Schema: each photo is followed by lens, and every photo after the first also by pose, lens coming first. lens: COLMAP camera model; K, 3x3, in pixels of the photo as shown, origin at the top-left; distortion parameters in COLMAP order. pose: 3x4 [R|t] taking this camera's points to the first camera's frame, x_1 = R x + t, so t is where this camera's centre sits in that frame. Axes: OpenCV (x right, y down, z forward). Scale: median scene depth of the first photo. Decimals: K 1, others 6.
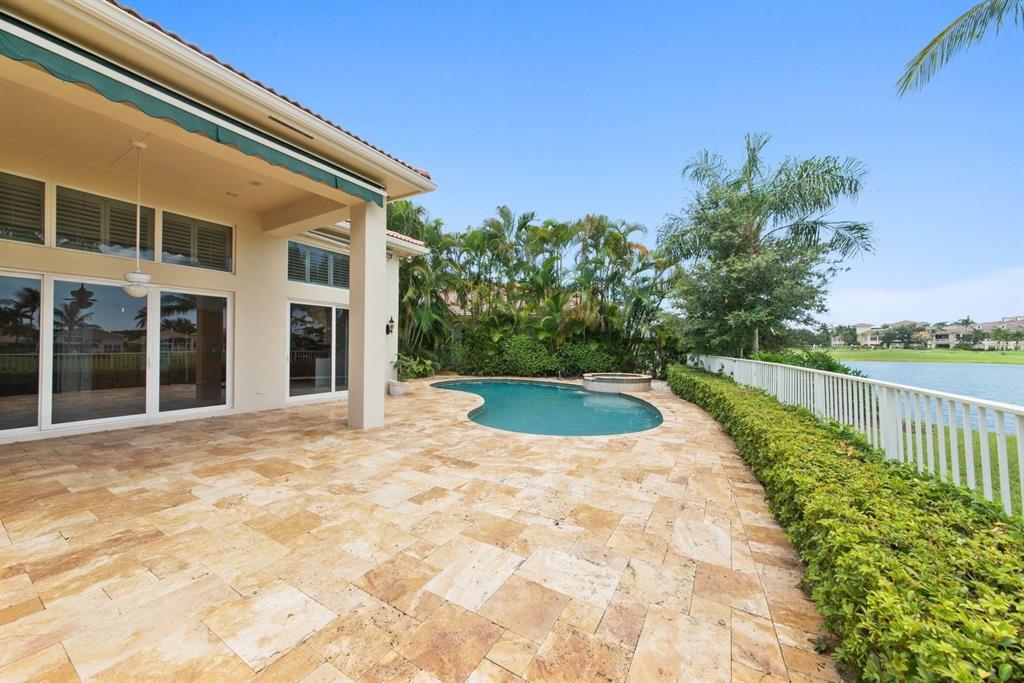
lens RADIAL K [[363.3, 0, 509.5], [0, 363.3, 337.7], [0, 0, 1]] dist [0.002502, 0.000240]
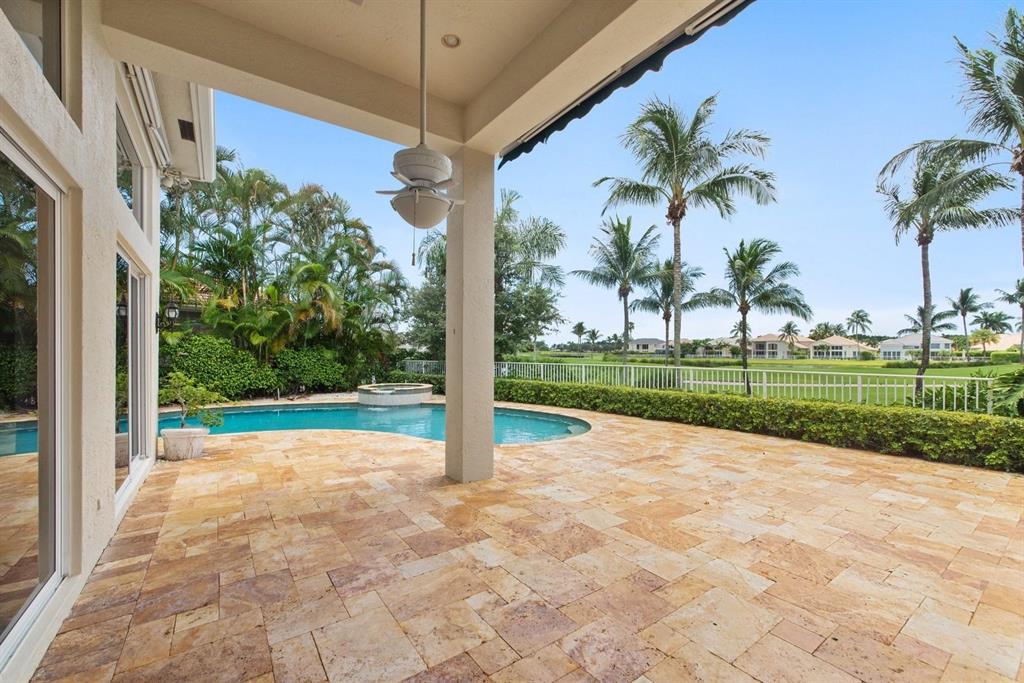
lens RADIAL K [[414.3, 0, 511.4], [0, 414.3, 350.0], [0, 0, 1]] dist [-0.001457, 0.000287]
pose [[0.392974, 0.006297, 0.919528, -1.728667], [-0.026313, 0.999644, 0.004400, -0.001857], [-0.919173, -0.025924, 0.393000, 1.001441]]
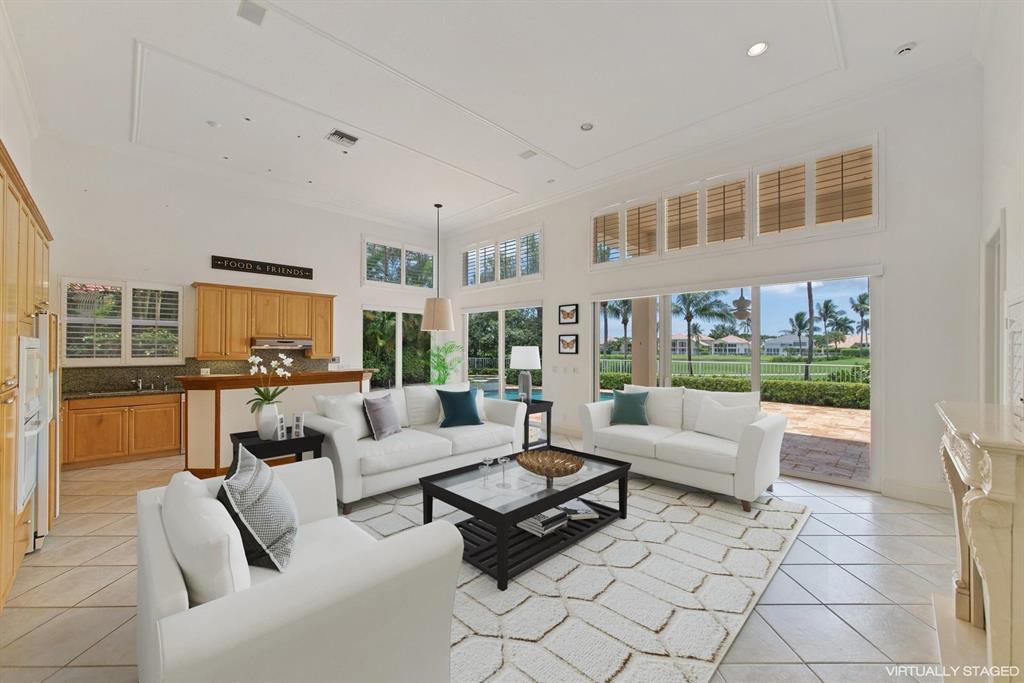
lens RADIAL K [[414.3, 0, 509.1], [0, 414.3, 346.3], [0, 0, 1]] dist [-0.001457, 0.000287]
pose [[0.212000, 0.007598, 0.977240, -2.889938], [-0.024139, 0.999705, -0.002536, -0.007146], [-0.976971, -0.023052, 0.212121, 1.698496]]
